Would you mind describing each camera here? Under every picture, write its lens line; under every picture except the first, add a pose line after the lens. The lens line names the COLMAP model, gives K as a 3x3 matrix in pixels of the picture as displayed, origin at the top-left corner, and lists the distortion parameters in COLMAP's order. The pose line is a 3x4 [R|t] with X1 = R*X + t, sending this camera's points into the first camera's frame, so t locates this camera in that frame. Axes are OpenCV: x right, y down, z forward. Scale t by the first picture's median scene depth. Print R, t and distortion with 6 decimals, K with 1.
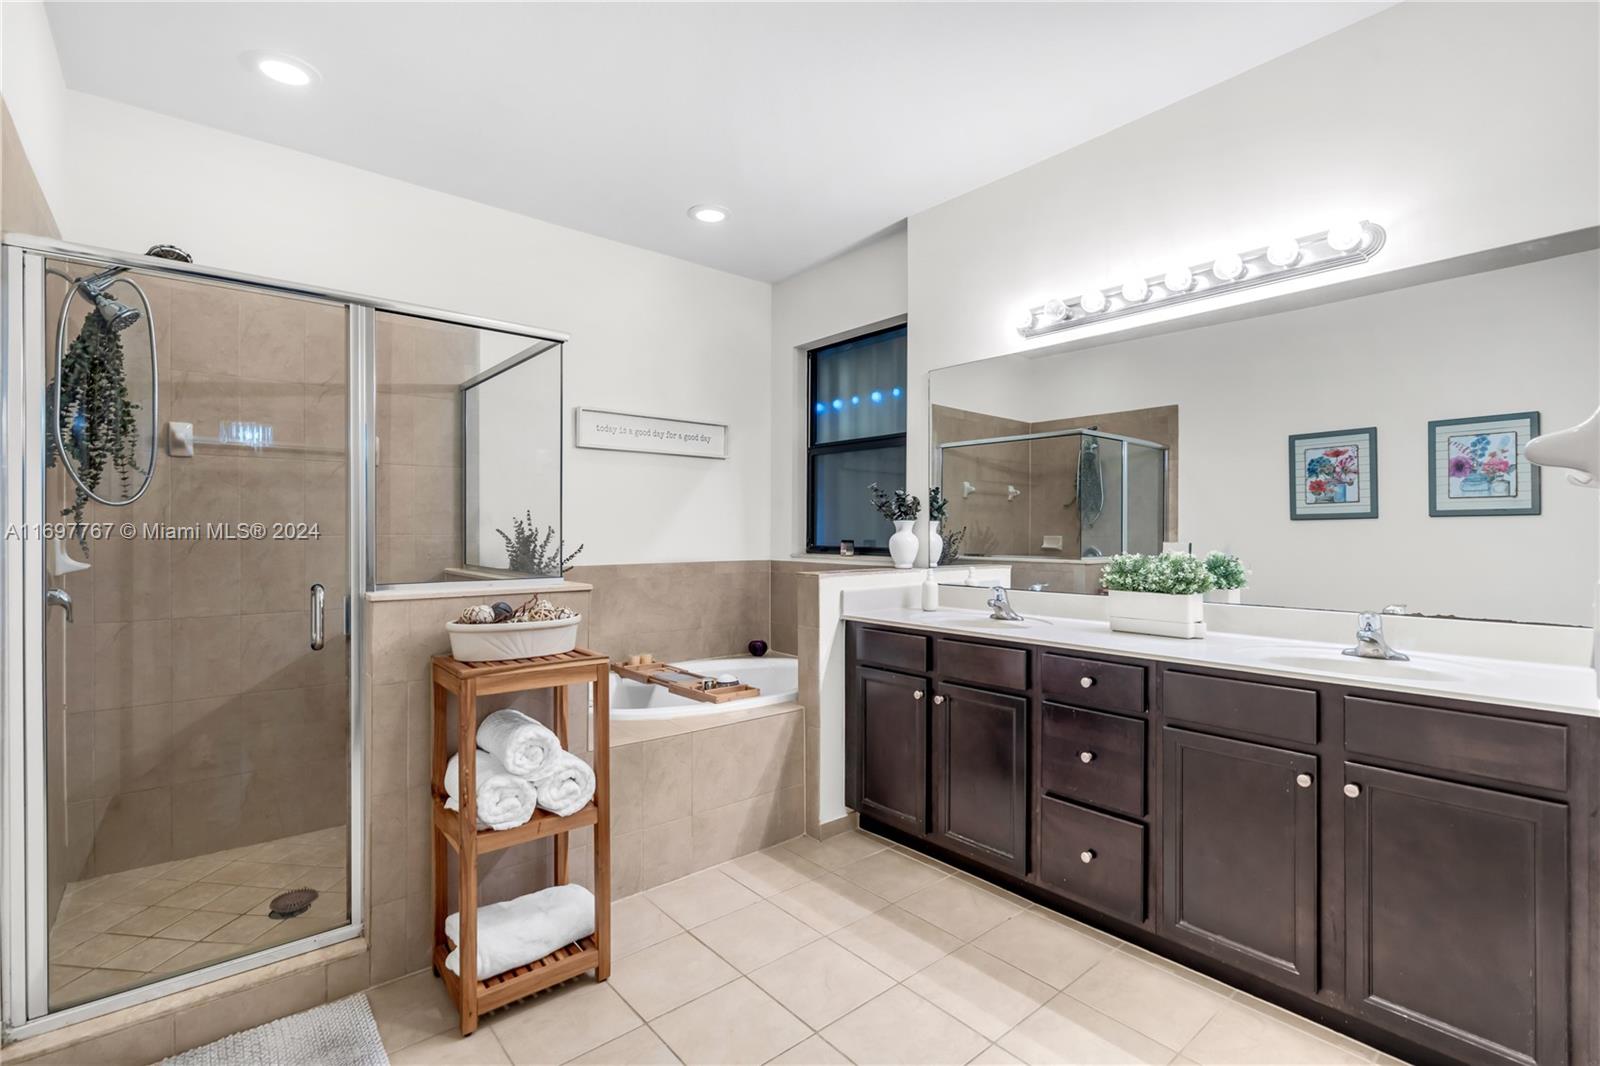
lens RADIAL K [[750.6, 0, 826.4], [0, 750.6, 533.1], [0, 0, 1]] dist [-0.003901, 0.002189]
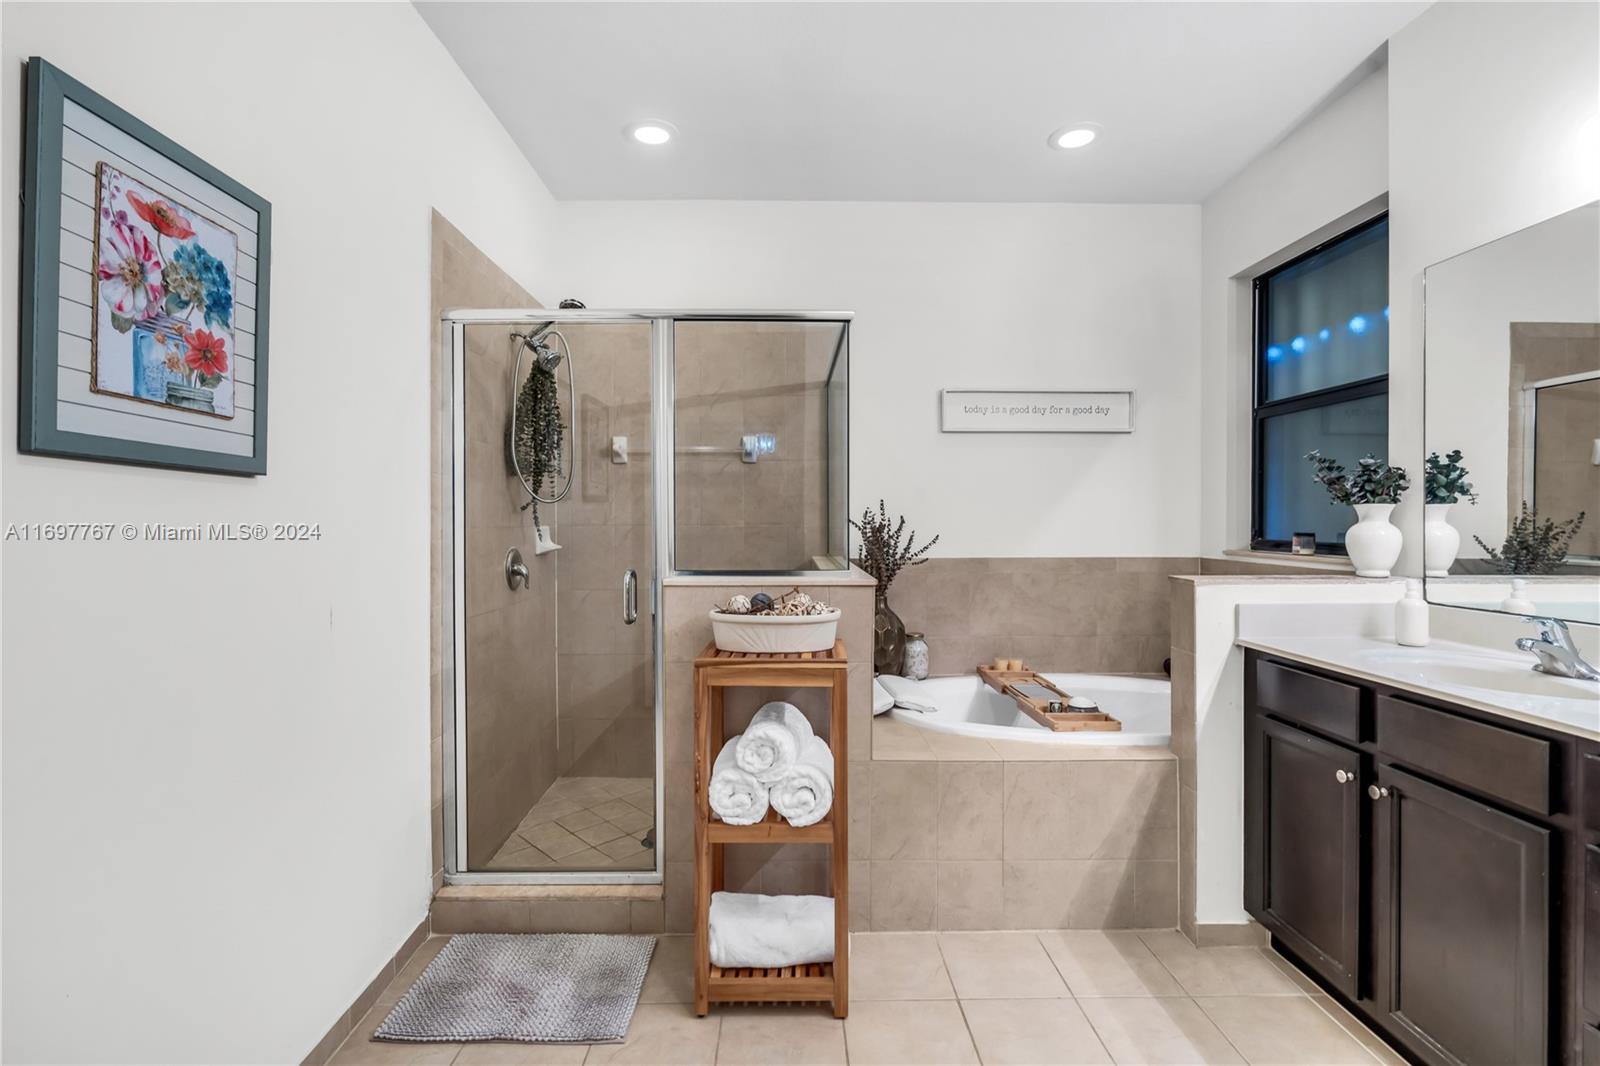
lens RADIAL K [[750.6, 0, 788.6], [0, 750.6, 524.2], [0, 0, 1]] dist [-0.003901, 0.002189]
pose [[0.752251, 0.001986, -0.658874, 0.167944], [0.000149, 0.999995, 0.003185, -0.001783], [0.658877, -0.002494, 0.752247, 0.186884]]
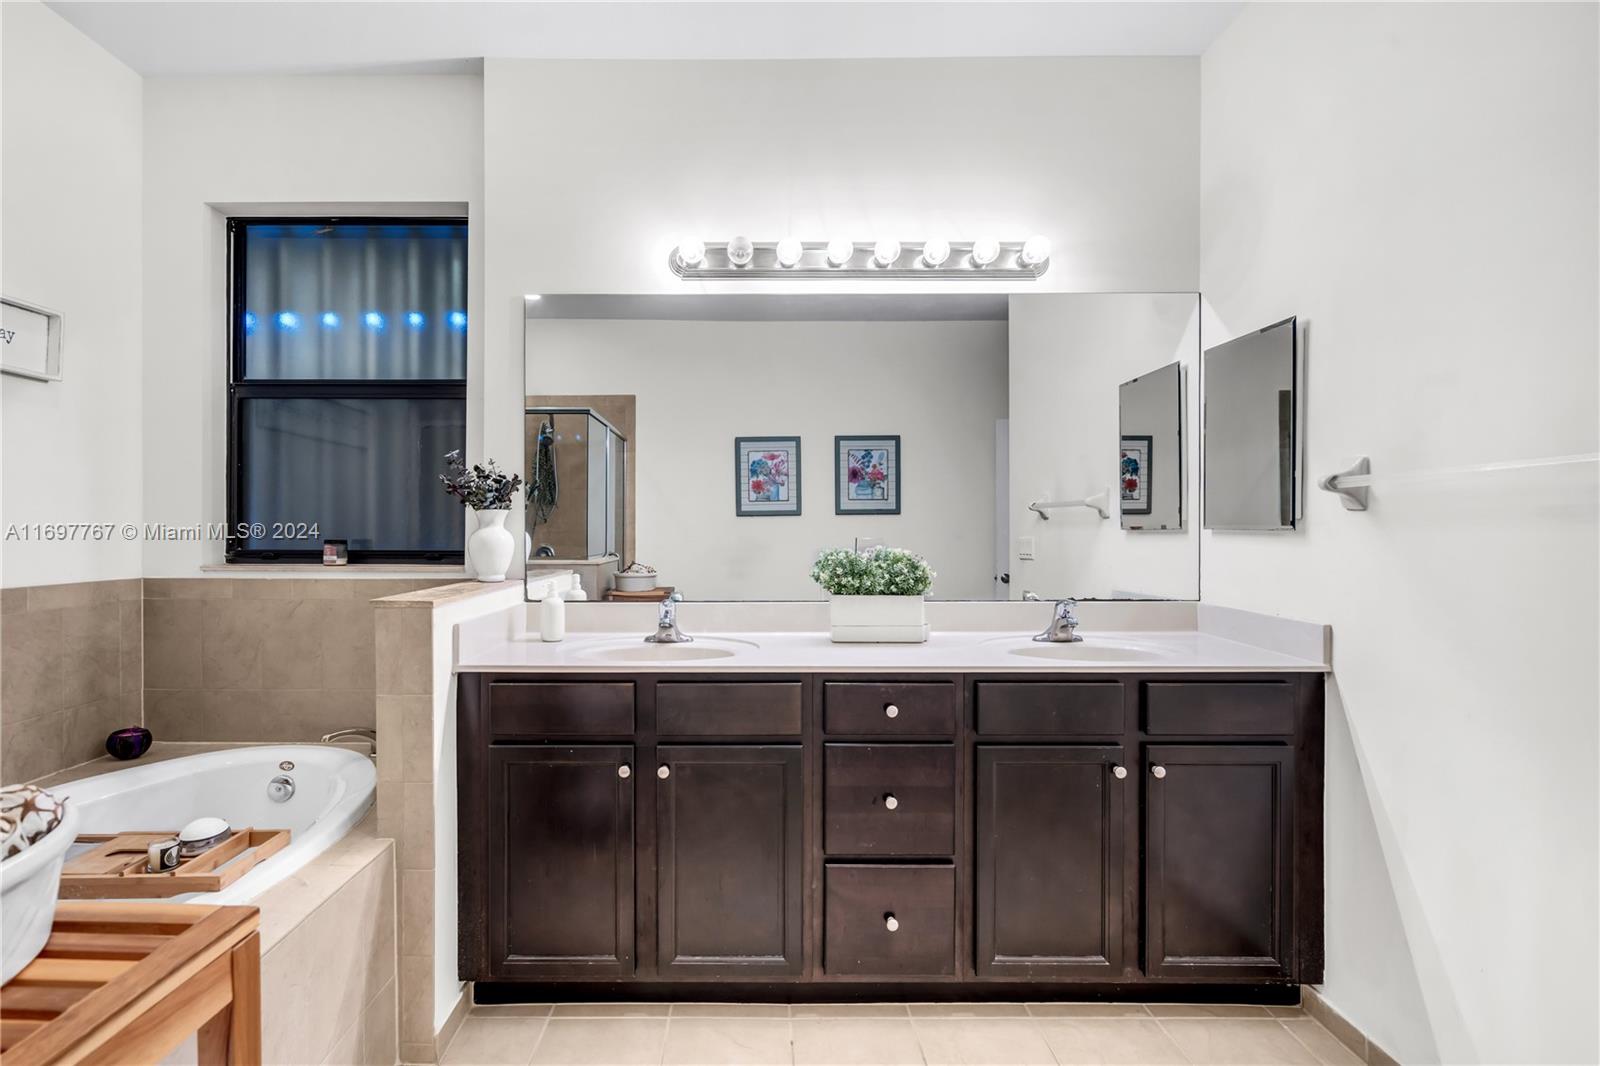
lens RADIAL K [[750.6, 0, 771.8], [0, 750.6, 532.4], [0, 0, 1]] dist [-0.003901, 0.002189]
pose [[0.658974, -0.005264, 0.752147, -0.262469], [0.001241, 0.999982, 0.005911, -0.000465], [-0.752165, -0.002961, 0.658969, 0.416328]]
